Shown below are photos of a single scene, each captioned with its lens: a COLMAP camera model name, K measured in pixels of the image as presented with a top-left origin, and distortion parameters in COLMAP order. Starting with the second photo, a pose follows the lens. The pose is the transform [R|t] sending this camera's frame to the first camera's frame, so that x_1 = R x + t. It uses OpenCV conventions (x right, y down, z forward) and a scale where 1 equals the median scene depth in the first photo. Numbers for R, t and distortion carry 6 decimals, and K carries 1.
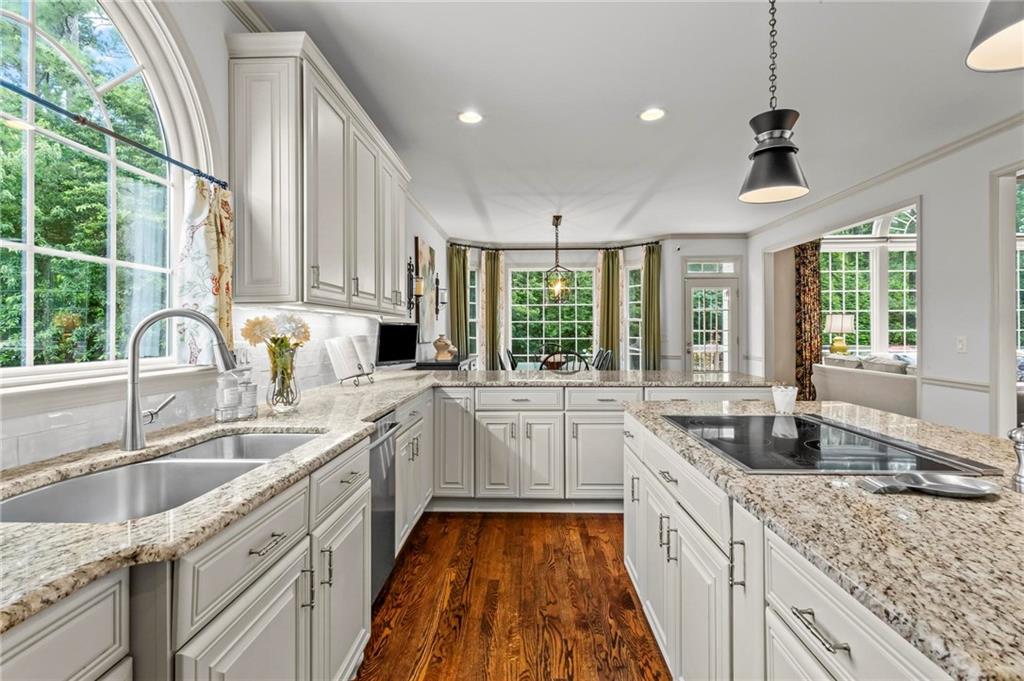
lens RADIAL K [[488.0, 0, 513.0], [0, 488.0, 332.7], [0, 0, 1]] dist [-0.004470, 0.003312]
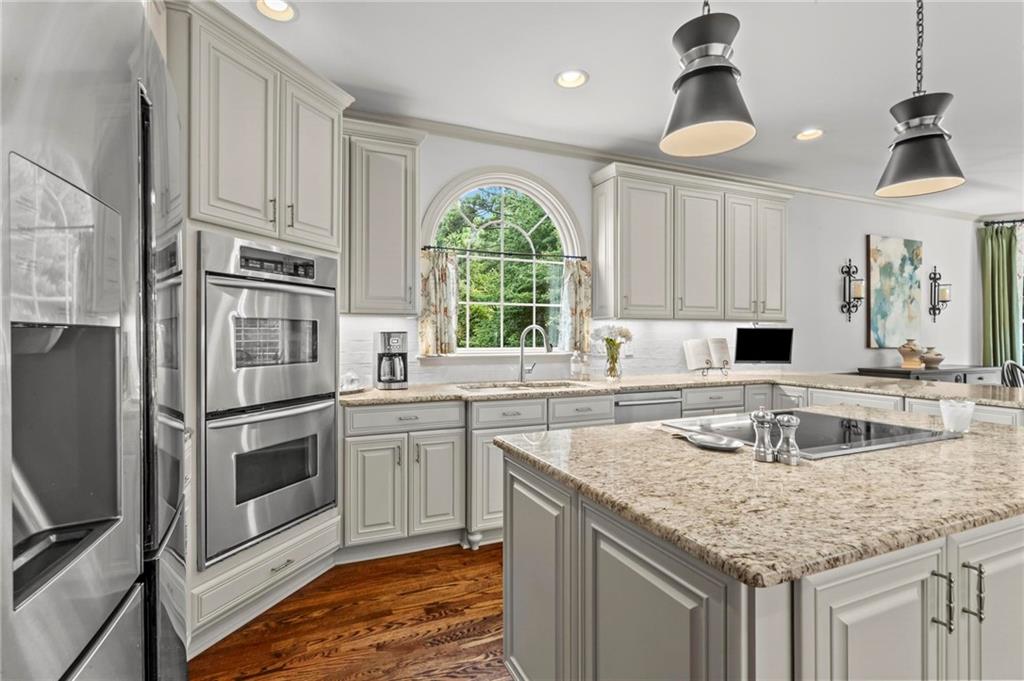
lens RADIAL K [[488.0, 0, 500.1], [0, 488.0, 336.4], [0, 0, 1]] dist [-0.004470, 0.003312]
pose [[0.415655, 0.005684, -0.909505, 0.597504], [-0.005515, 0.999978, 0.003729, -0.001141], [0.909506, 0.003465, 0.415677, -0.055763]]
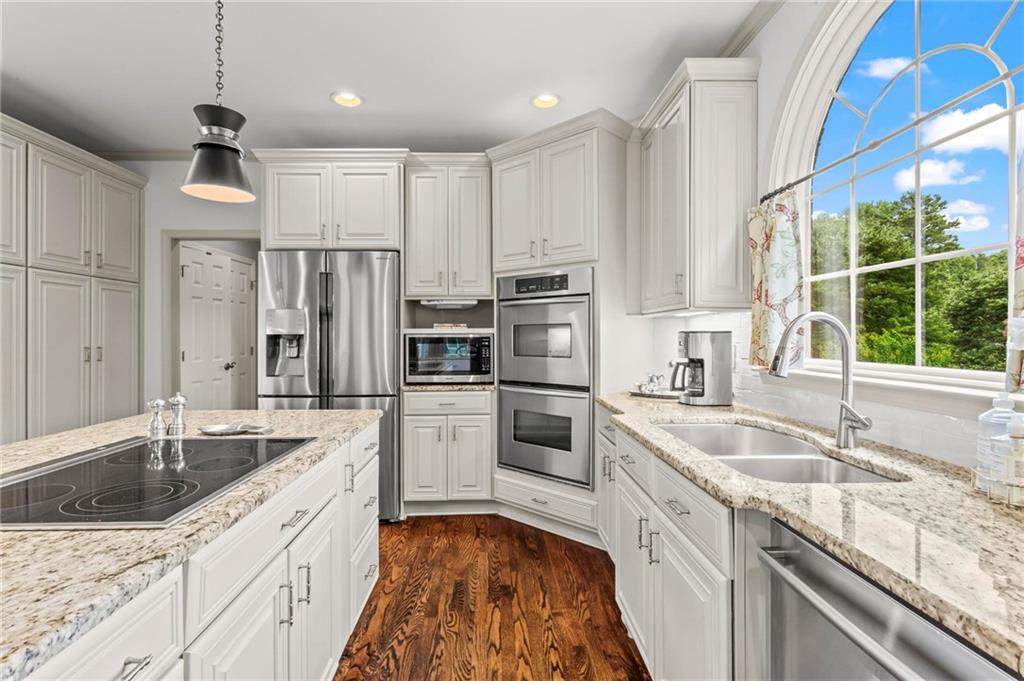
lens RADIAL K [[488.0, 0, 502.4], [0, 488.0, 334.9], [0, 0, 1]] dist [-0.004470, 0.003312]
pose [[-0.998742, 0.004290, -0.049953, 0.006735], [0.004092, 0.999983, 0.004066, -0.004038], [0.049970, 0.003856, -0.998743, 0.839864]]
